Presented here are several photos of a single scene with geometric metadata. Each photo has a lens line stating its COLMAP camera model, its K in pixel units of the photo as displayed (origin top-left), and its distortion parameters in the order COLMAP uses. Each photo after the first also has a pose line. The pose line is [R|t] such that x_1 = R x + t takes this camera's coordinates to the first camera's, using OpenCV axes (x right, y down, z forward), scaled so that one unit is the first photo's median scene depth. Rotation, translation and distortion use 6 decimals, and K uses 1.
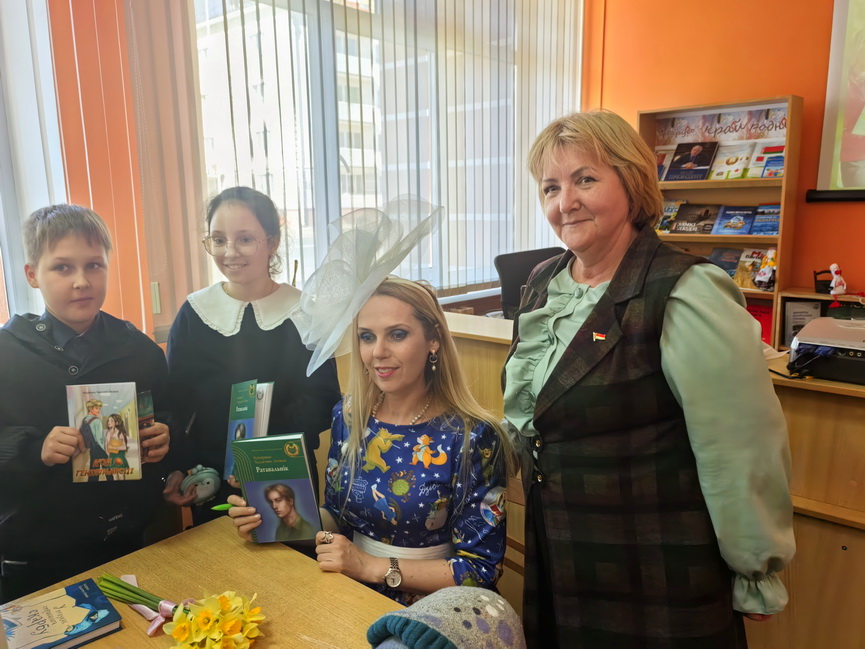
lens RADIAL K [[677.0, 0, 435.4], [0, 677.0, 319.7], [0, 0, 1]] dist [0.047182, 0.008401]
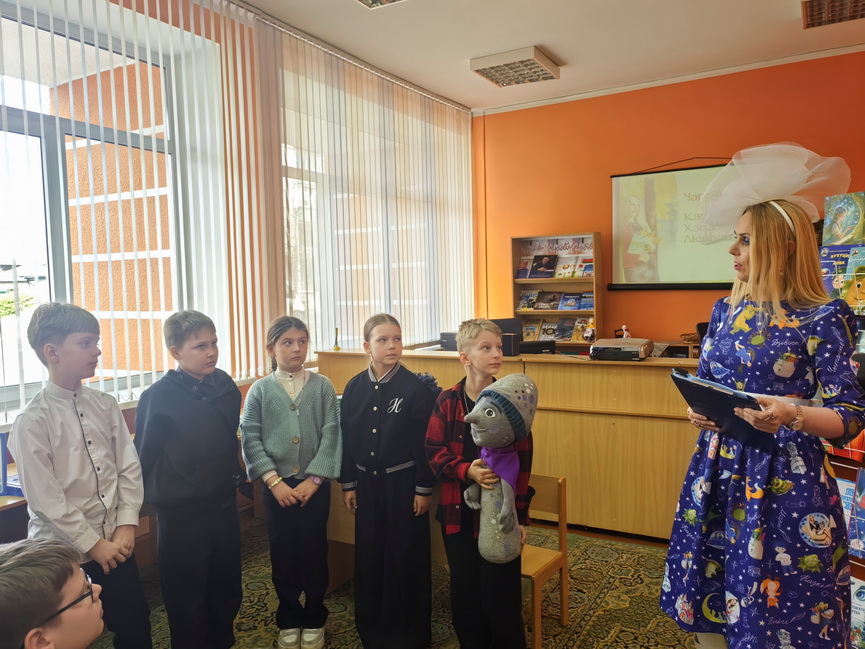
lens RADIAL K [[677.0, 0, 432.0], [0, 677.0, 326.9], [0, 0, 1]] dist [0.047182, 0.008401]
pose [[0.980891, -0.032981, 0.191742, -0.221603], [0.053171, 0.993452, -0.101128, 0.068268], [-0.187151, 0.109391, 0.976221, -0.567297]]
